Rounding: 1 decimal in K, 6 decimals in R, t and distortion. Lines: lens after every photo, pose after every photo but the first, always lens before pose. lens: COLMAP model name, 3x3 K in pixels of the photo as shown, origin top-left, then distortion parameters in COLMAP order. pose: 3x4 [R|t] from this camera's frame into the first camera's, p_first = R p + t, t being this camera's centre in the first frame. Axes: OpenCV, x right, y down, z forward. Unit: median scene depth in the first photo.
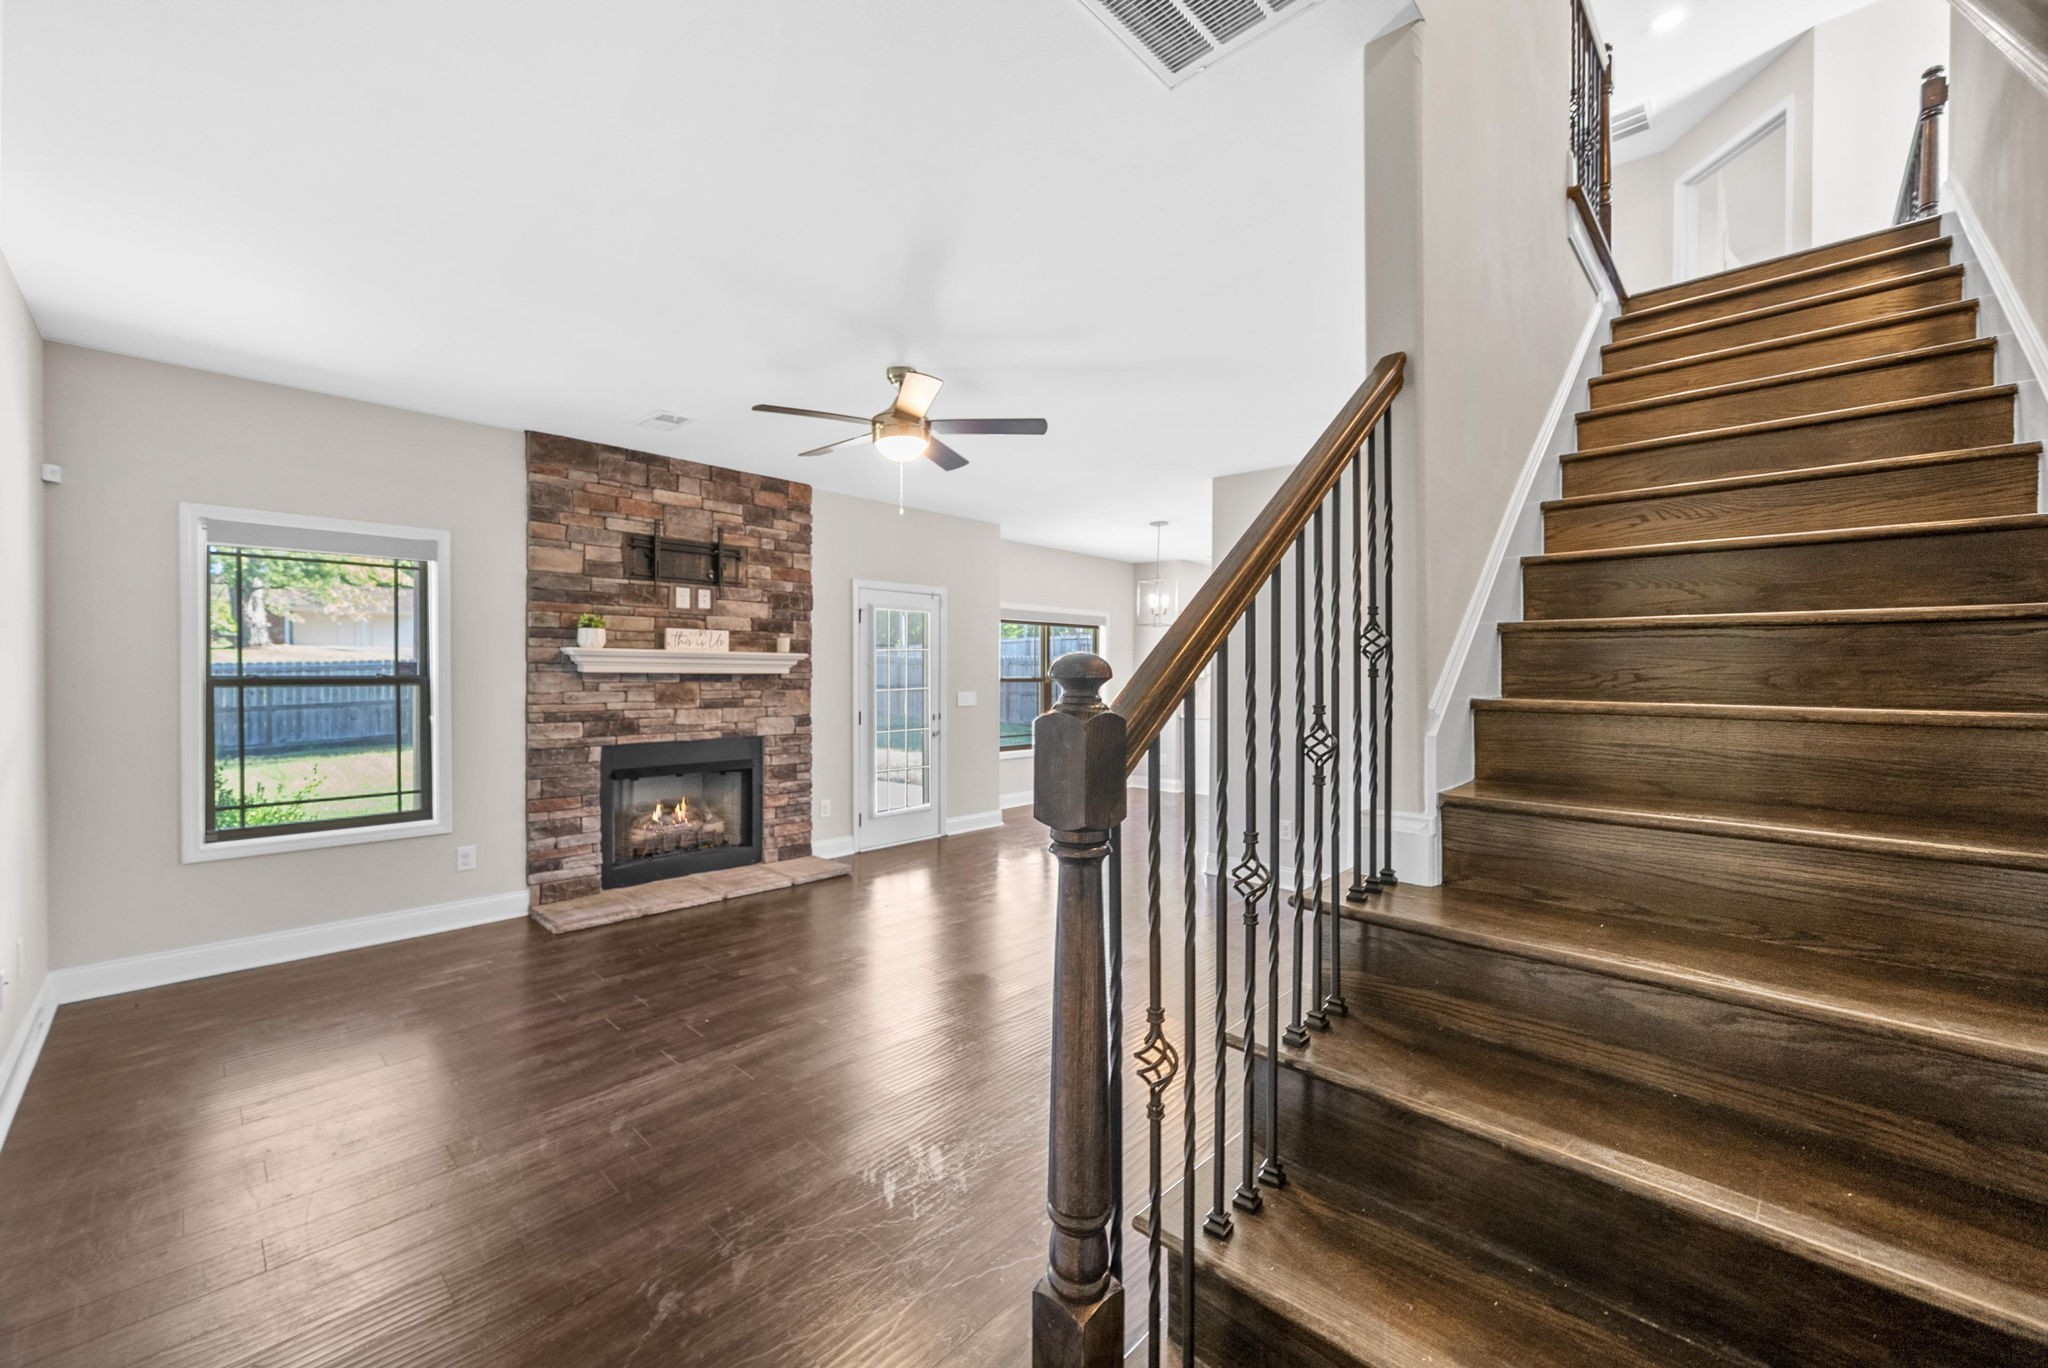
lens RADIAL K [[773.3, 0, 1015.9], [0, 773.3, 680.7], [0, 0, 1]] dist [0.000319, -0.000168]
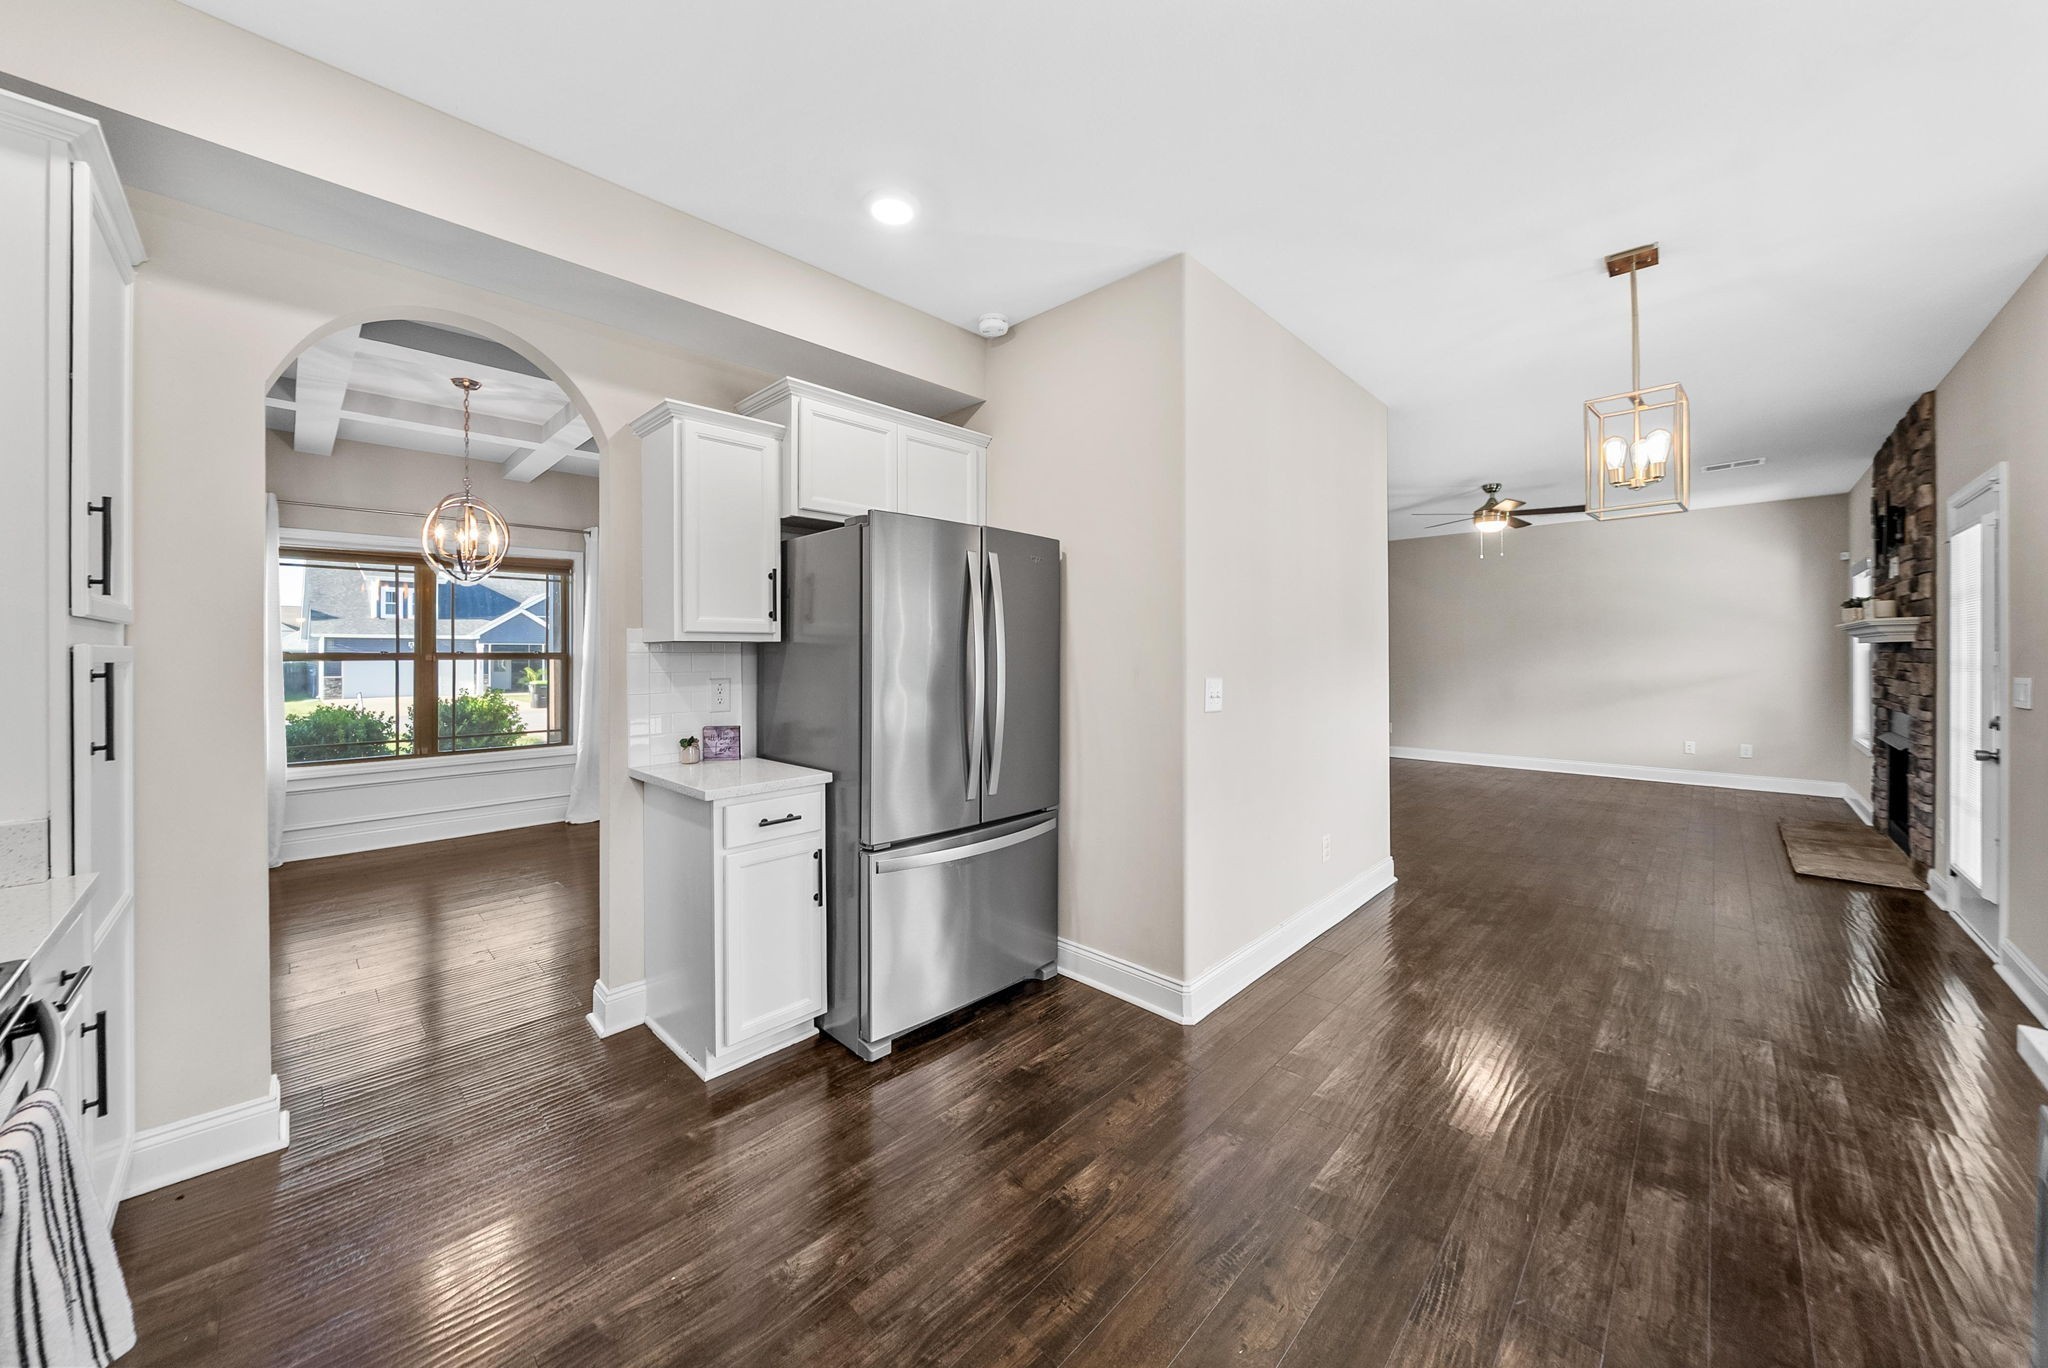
lens RADIAL K [[695.8, 0, 1024.0], [0, 695.8, 684.0], [0, 0, 1]] dist [-0.009789, -0.000240]
pose [[-0.999929, -0.007301, 0.009453, 0.741742], [-0.006773, 0.998477, 0.054749, 0.002057], [-0.009839, 0.054681, -0.998455, 2.046122]]
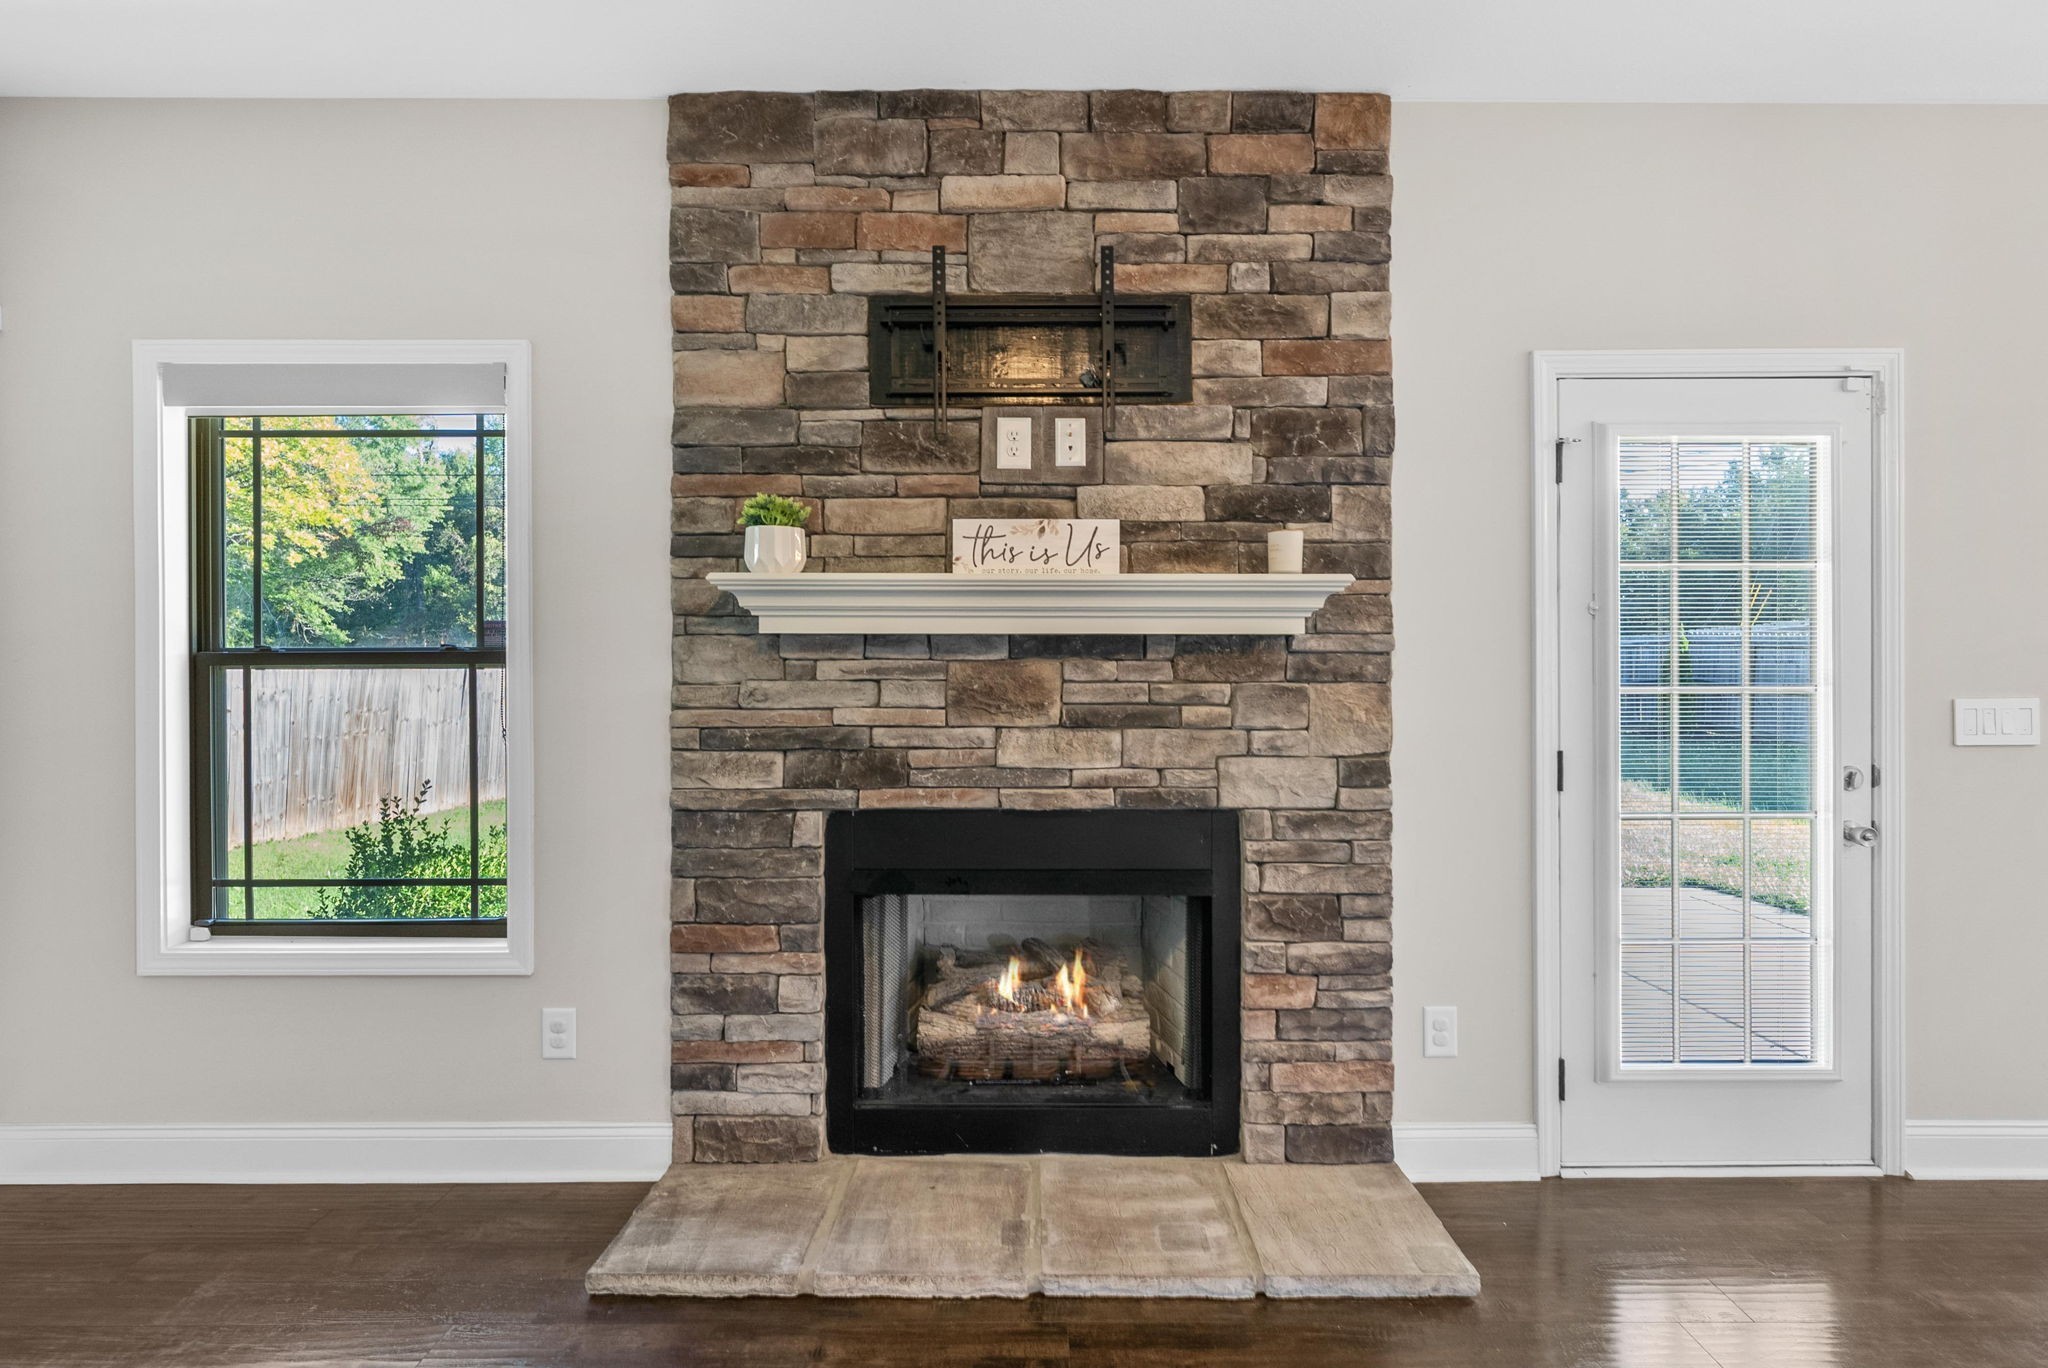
lens RADIAL K [[1047.0, 0, 1051.9], [0, 1047.0, 675.0], [0, 0, 1]] dist [-0.000460, -0.000444]
pose [[0.695435, -0.002343, -0.718585, -0.040980], [-0.002457, 0.999981, -0.005639, 0.013571], [0.718585, 0.005687, 0.695416, 0.693371]]
